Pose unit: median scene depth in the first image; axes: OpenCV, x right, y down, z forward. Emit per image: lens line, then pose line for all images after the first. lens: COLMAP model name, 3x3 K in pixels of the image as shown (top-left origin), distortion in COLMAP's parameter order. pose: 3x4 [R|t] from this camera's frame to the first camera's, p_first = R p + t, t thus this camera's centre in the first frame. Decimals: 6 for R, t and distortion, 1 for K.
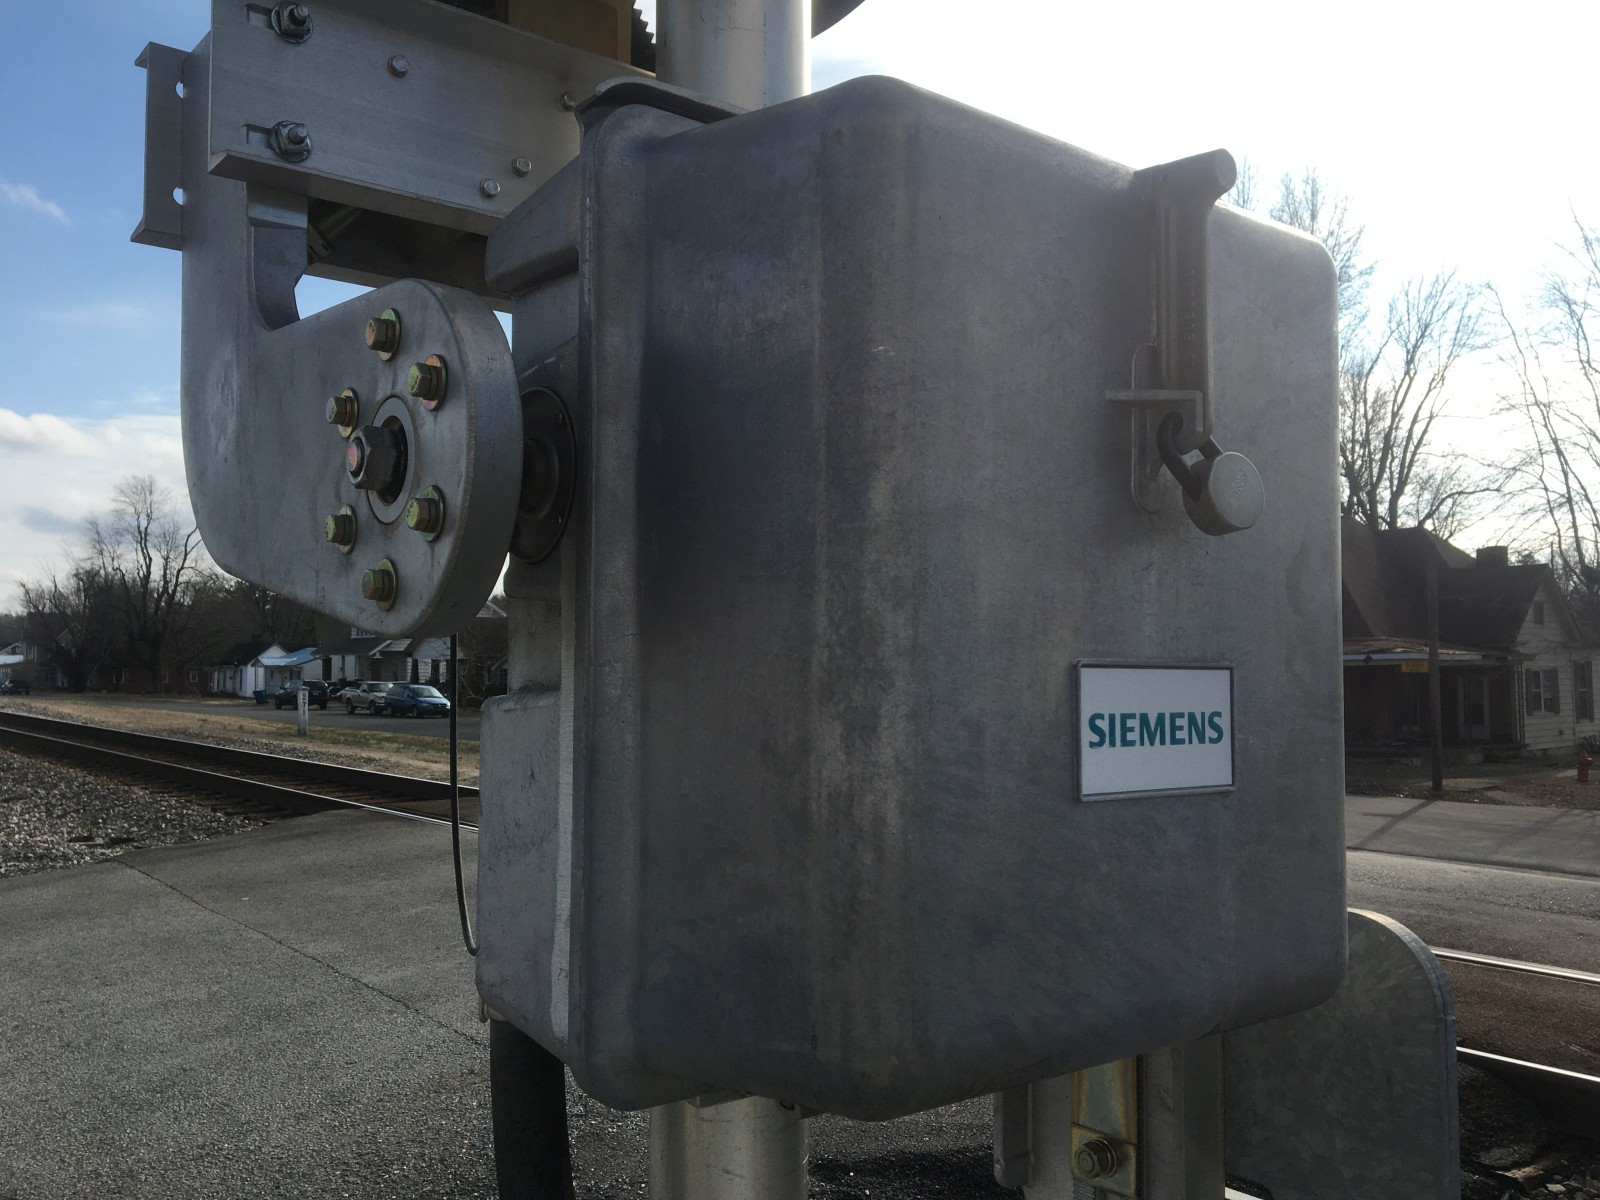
lens RADIAL K [[1312.0, 0, 807.4], [0, 1312.0, 613.5], [0, 0, 1]] dist [0.041430, -0.082109]
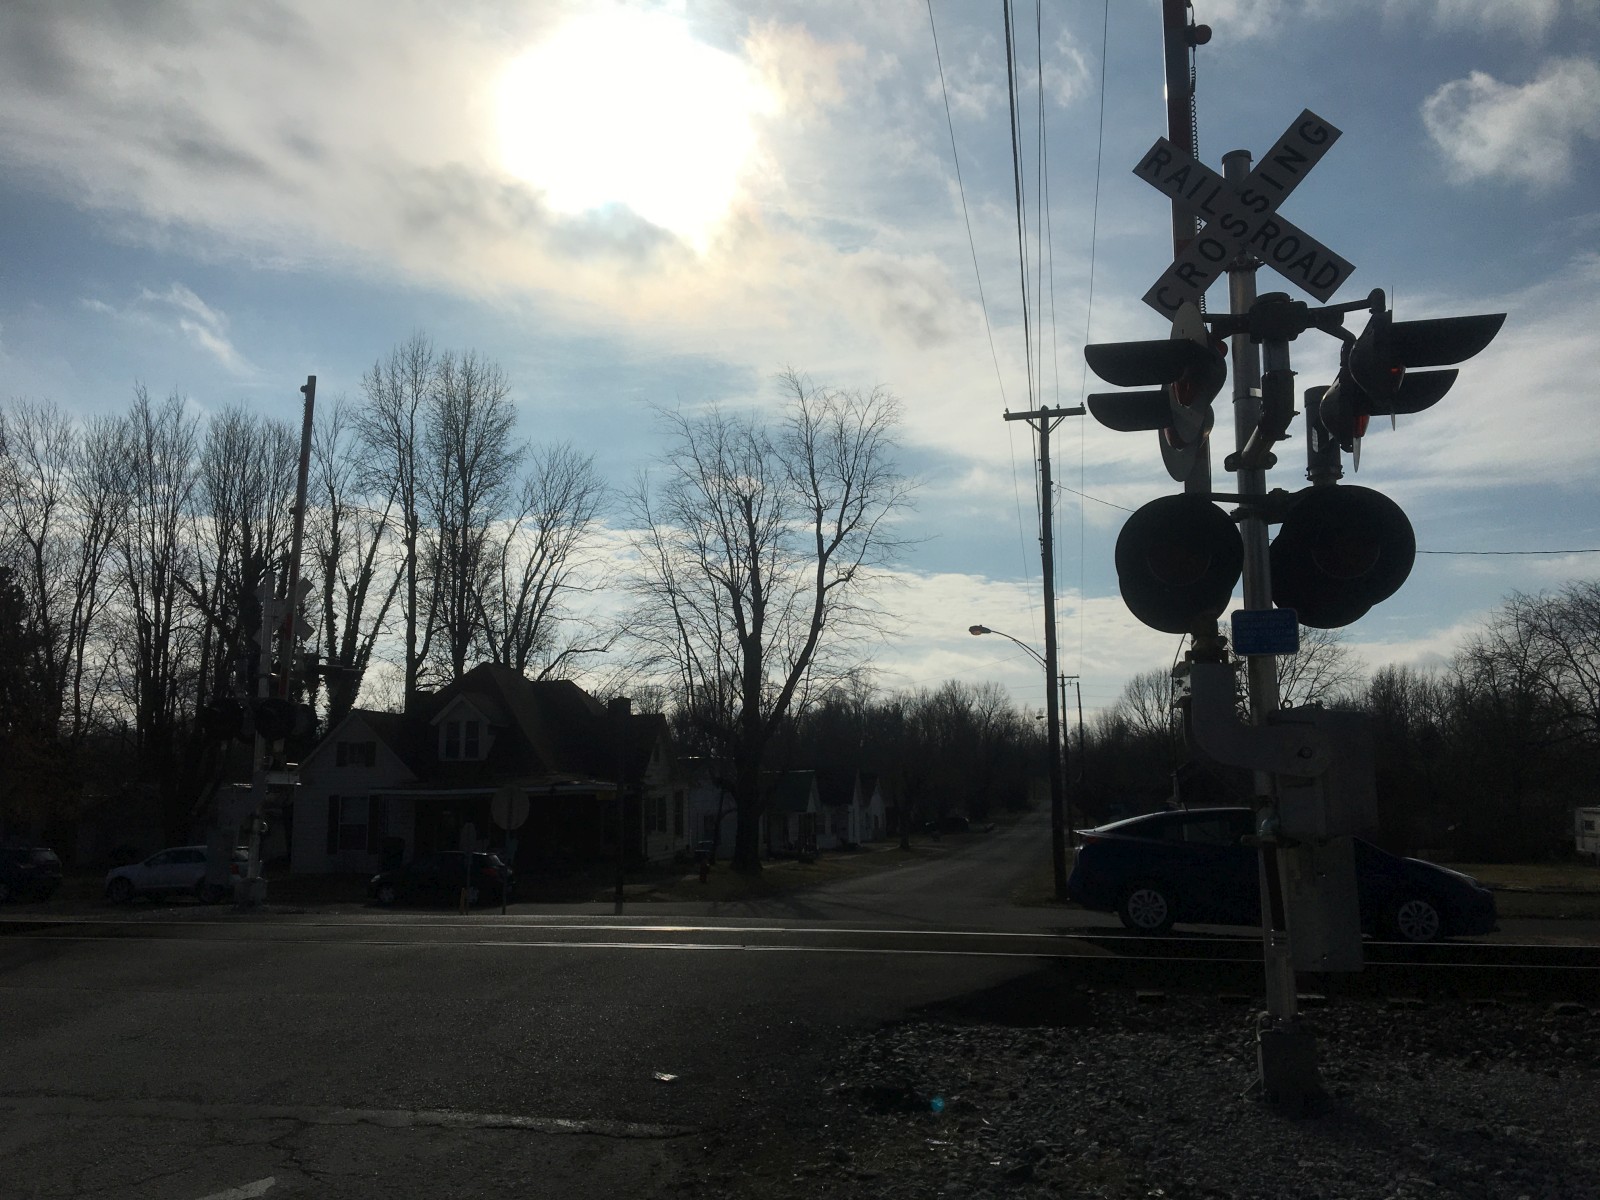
lens RADIAL K [[1312.0, 0, 794.2], [0, 1312.0, 600.1], [0, 0, 1]] dist [0.041430, -0.082109]
pose [[0.771954, 0.081038, 0.630492, -0.156060], [-0.009857, 0.993248, -0.115595, -0.001295], [-0.635602, 0.083019, 0.767540, -0.069347]]
